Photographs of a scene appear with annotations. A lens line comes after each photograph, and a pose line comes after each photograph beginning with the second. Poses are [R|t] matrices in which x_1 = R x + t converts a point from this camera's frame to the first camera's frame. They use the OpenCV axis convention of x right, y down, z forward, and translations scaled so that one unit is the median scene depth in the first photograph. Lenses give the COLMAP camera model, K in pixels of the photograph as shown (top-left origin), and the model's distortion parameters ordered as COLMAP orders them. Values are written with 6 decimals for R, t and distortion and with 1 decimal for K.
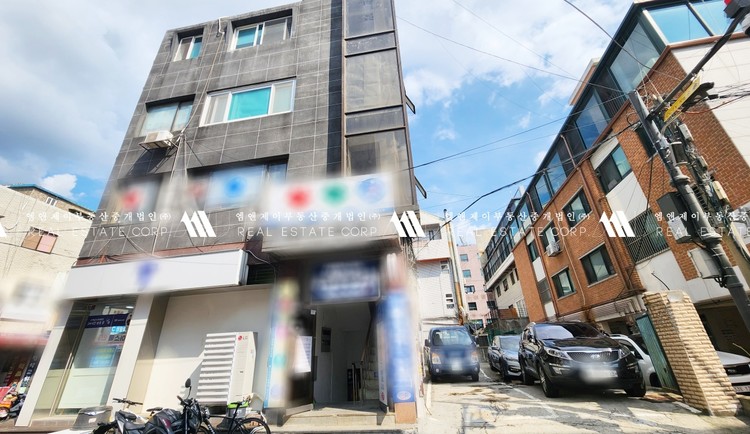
lens RADIAL K [[302.9, 0, 376.7], [0, 302.9, 216.0], [0, 0, 1]] dist [0.011567, -0.003045]
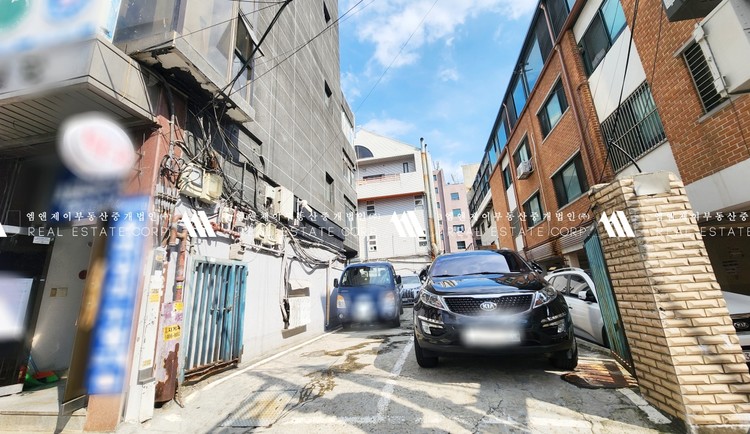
lens RADIAL K [[302.9, 0, 372.0], [0, 302.9, 212.1], [0, 0, 1]] dist [0.011567, -0.003045]
pose [[0.999648, -0.017324, -0.020094, 0.273688], [0.020507, 0.985076, 0.170895, 0.105661], [0.016834, -0.171247, 0.985084, 0.258379]]
